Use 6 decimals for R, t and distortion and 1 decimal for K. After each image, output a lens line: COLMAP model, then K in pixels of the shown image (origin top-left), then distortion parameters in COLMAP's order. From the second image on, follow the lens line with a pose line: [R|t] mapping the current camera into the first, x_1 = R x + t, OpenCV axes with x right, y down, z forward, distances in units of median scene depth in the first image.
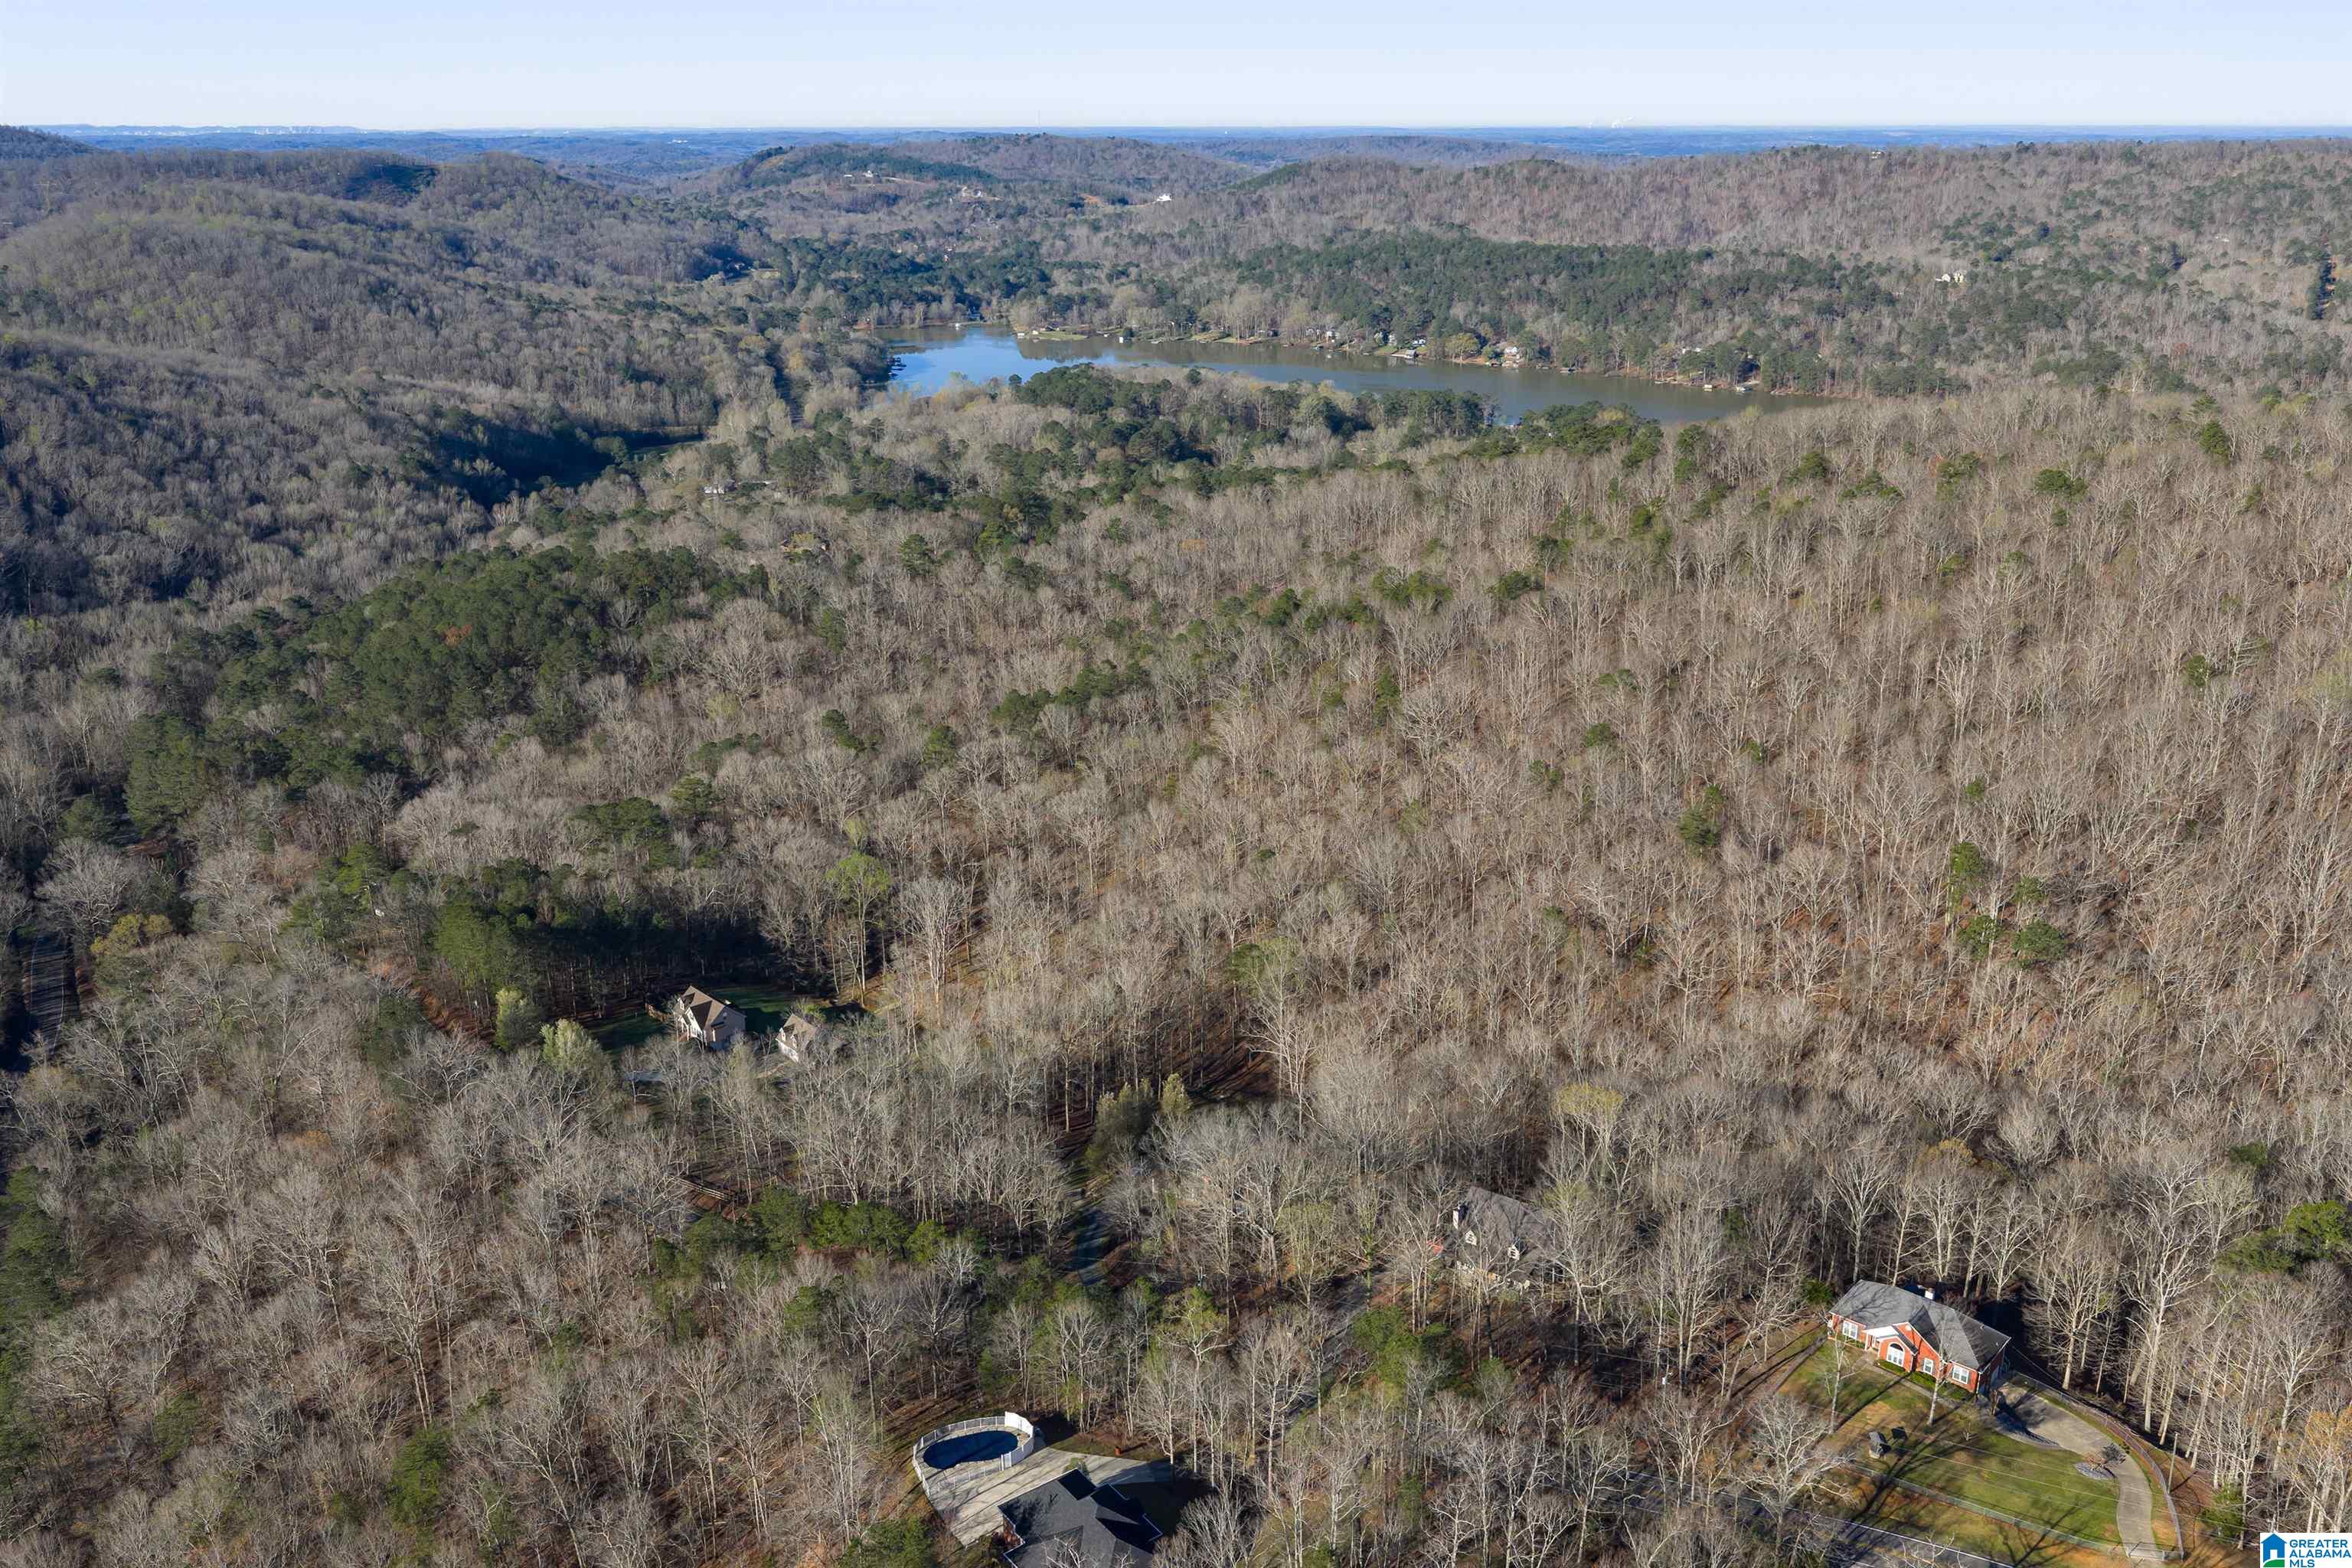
lens RADIAL K [[1947.3, 0, 1177.5], [0, 1947.3, 782.1], [0, 0, 1]] dist [0.014251, -0.026676]
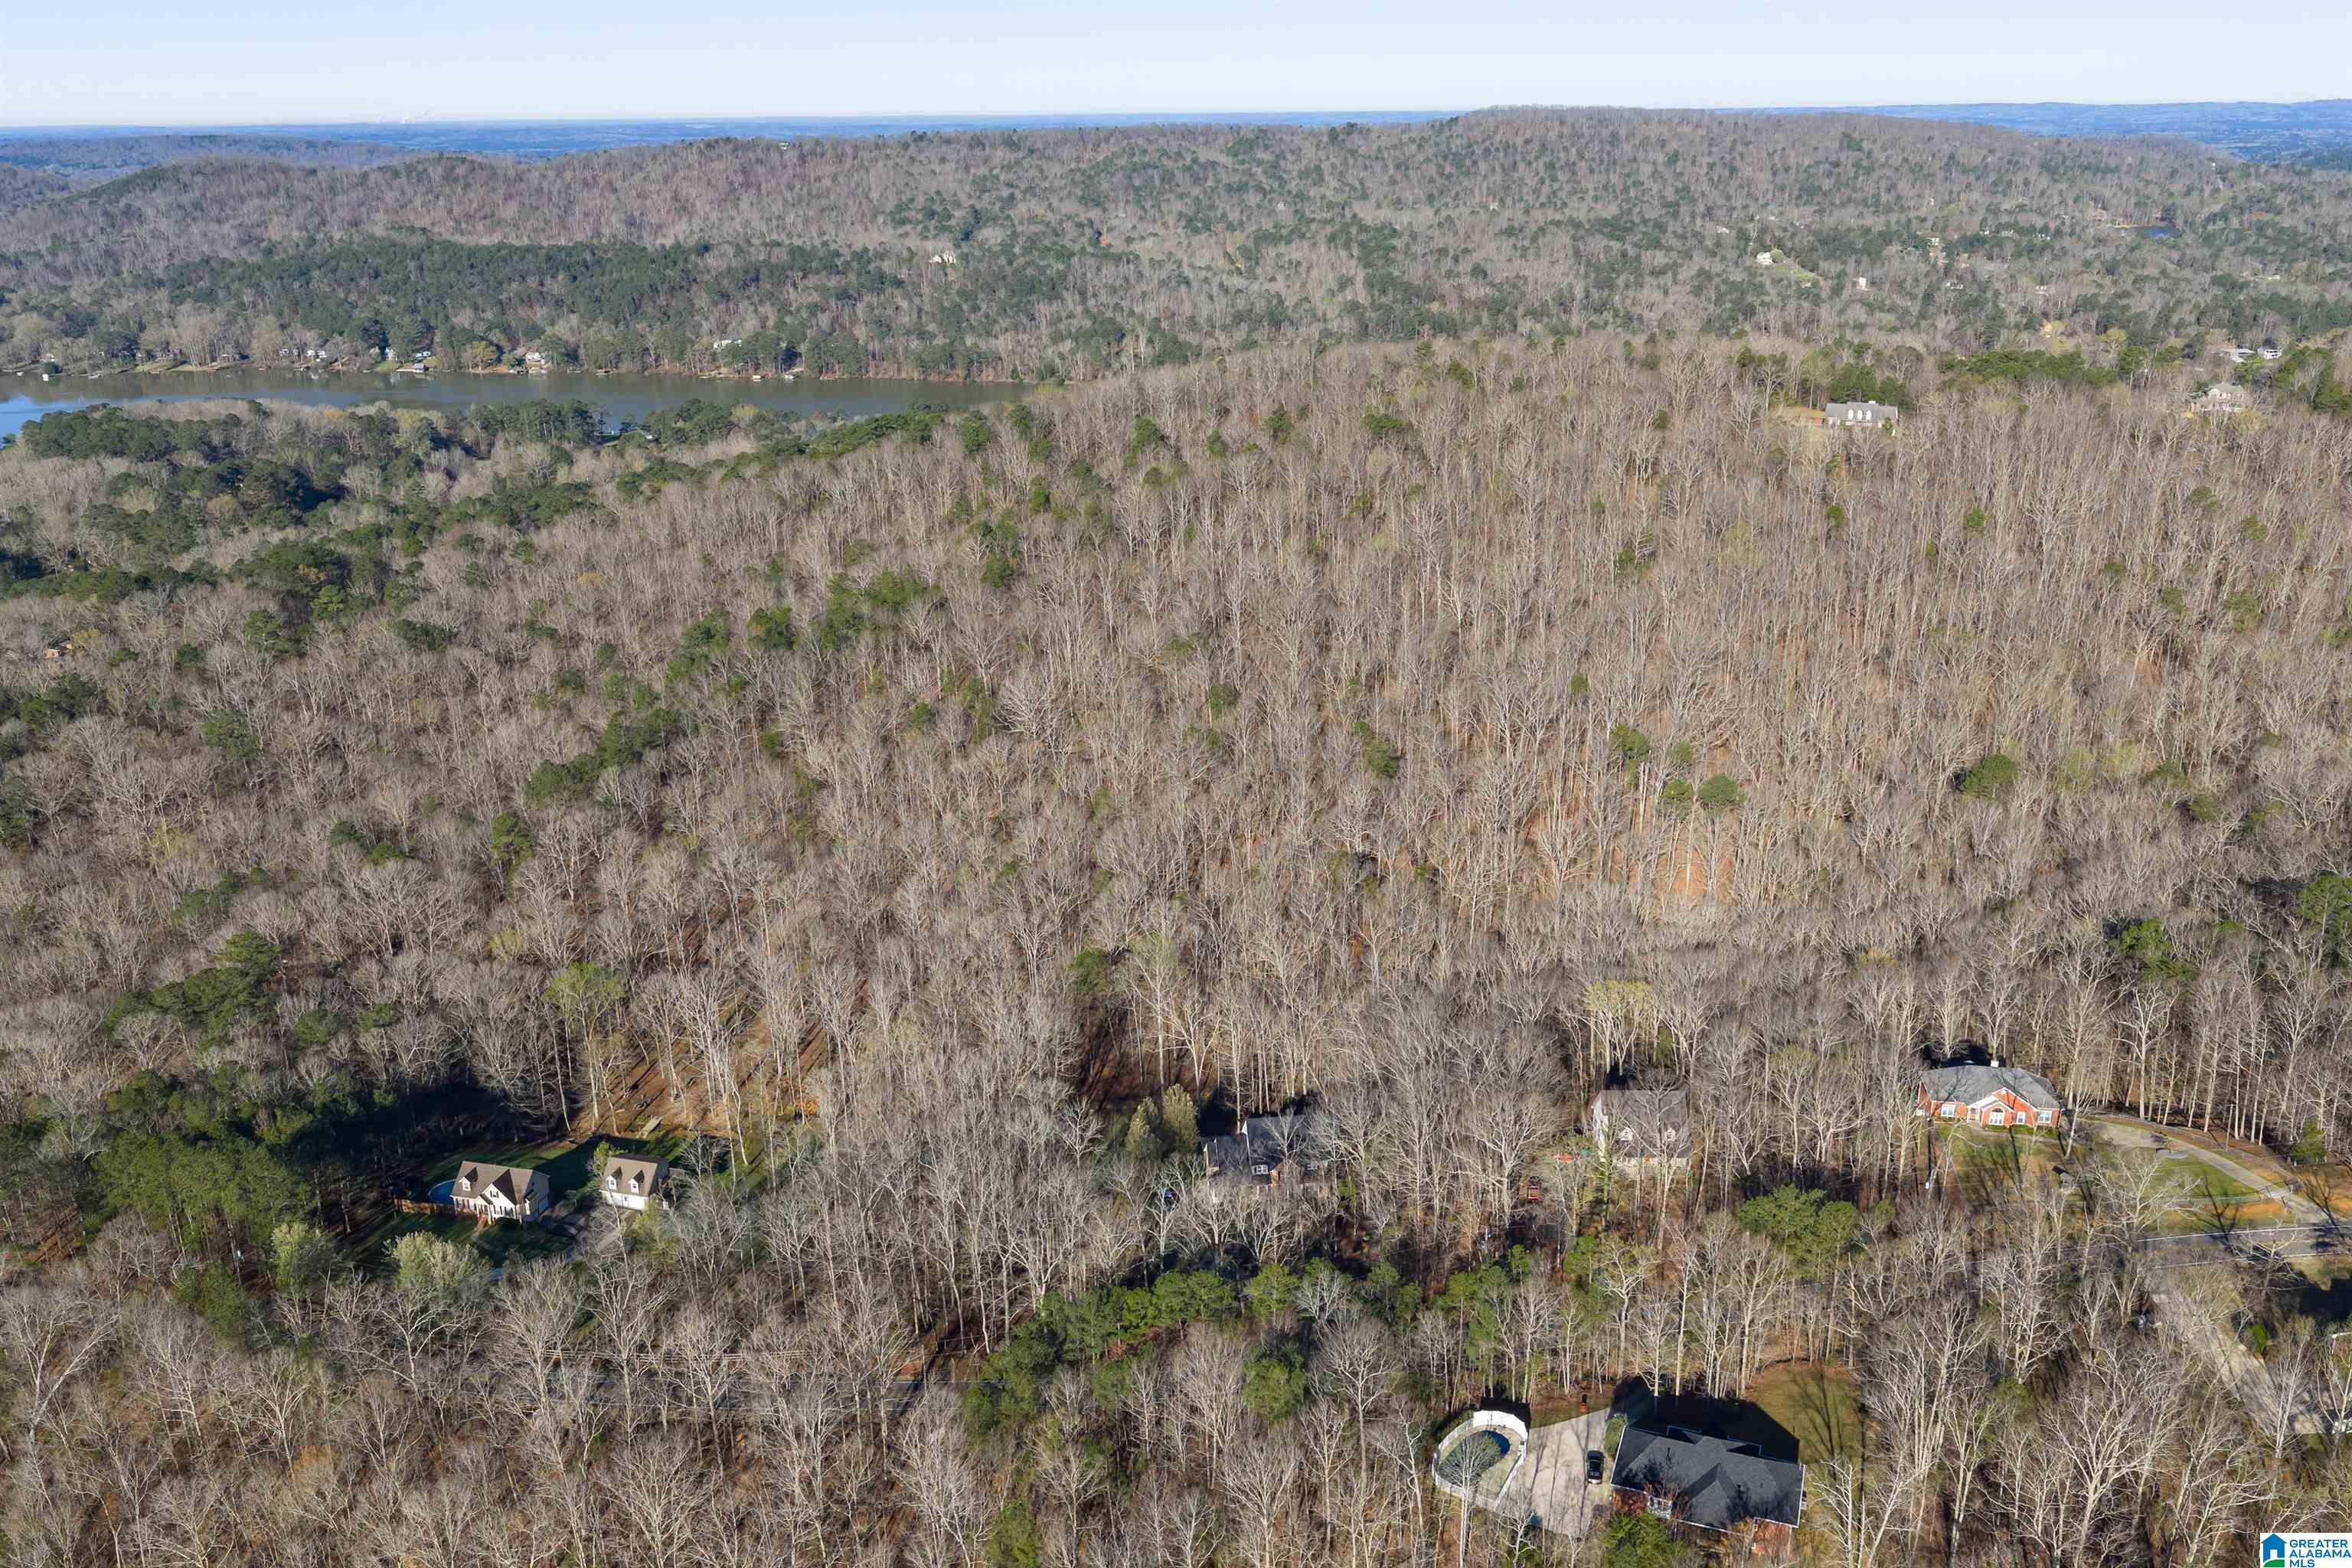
lens RADIAL K [[1947.3, 0, 1180.0], [0, 1947.3, 783.3], [0, 0, 1]] dist [0.014251, -0.026676]
pose [[0.839616, -0.184753, 0.510794, -0.088912], [0.183054, 0.981610, 0.054152, -0.009744], [-0.511406, 0.048037, 0.857996, 0.028202]]
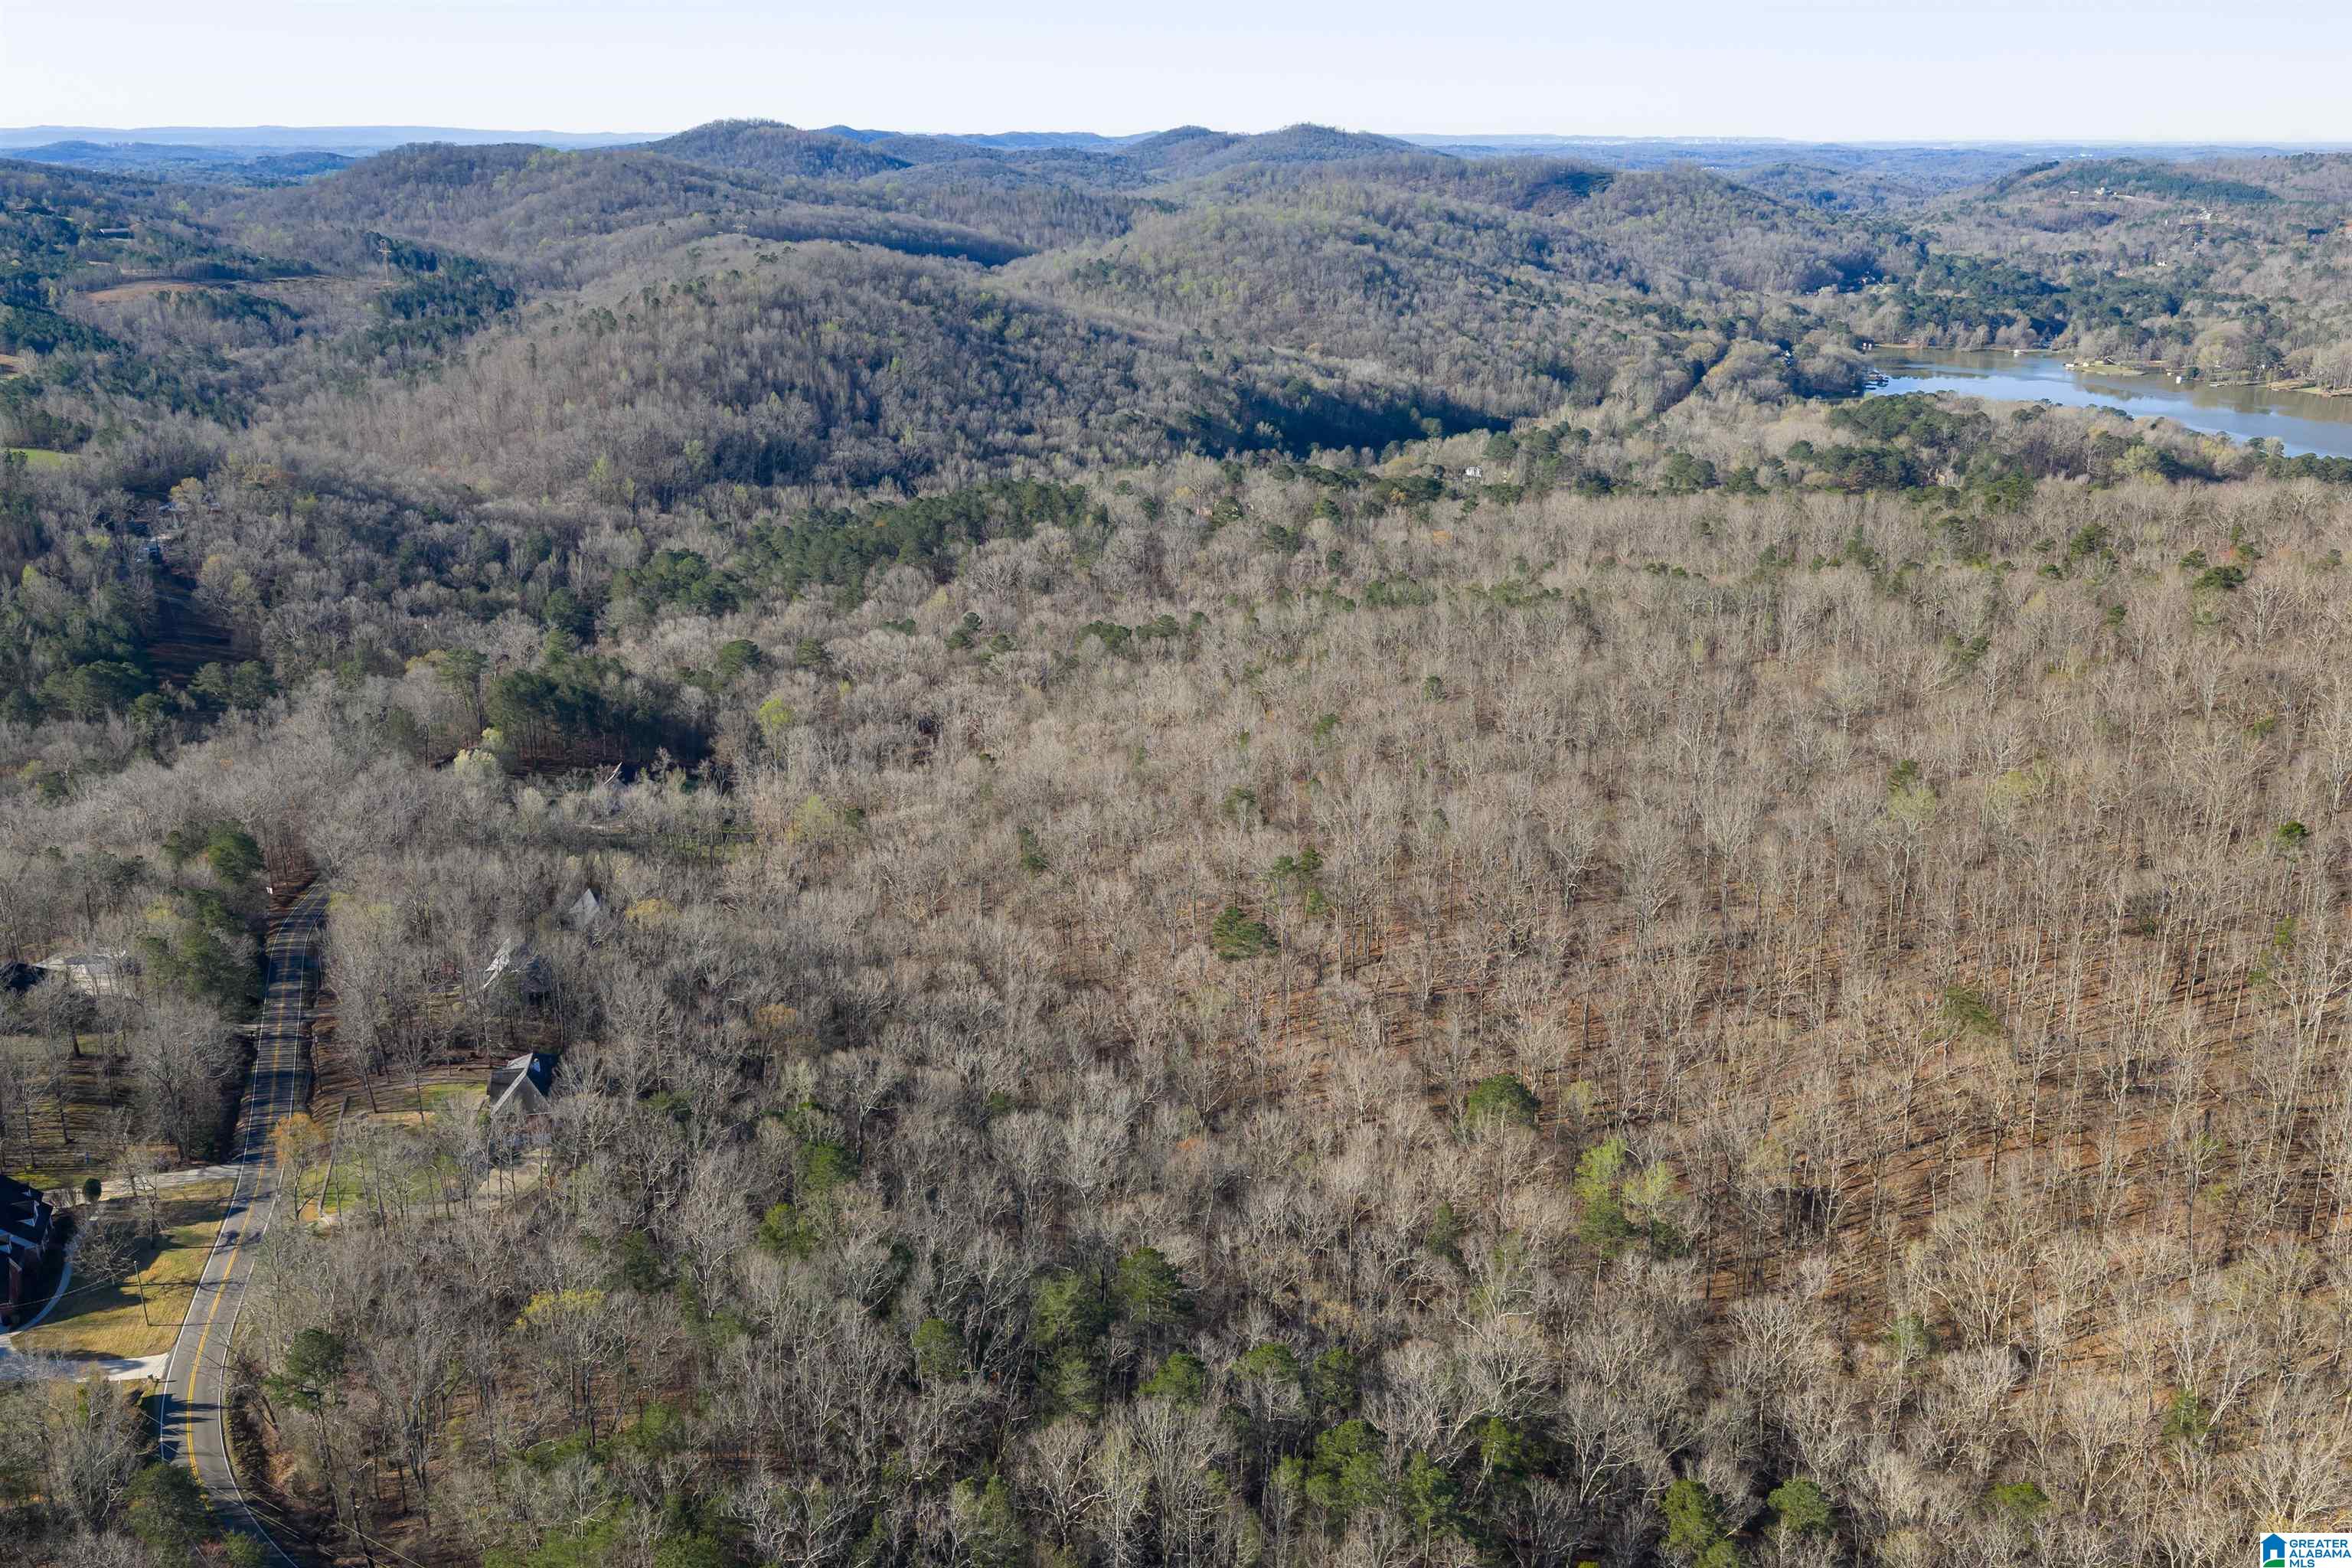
lens RADIAL K [[1947.3, 0, 1174.4], [0, 1947.3, 794.8], [0, 0, 1]] dist [0.014251, -0.026676]
pose [[0.780308, 0.205651, -0.590615, 0.195810], [-0.205530, 0.976258, 0.068389, -0.010348], [0.590657, 0.068025, 0.804050, 0.032096]]
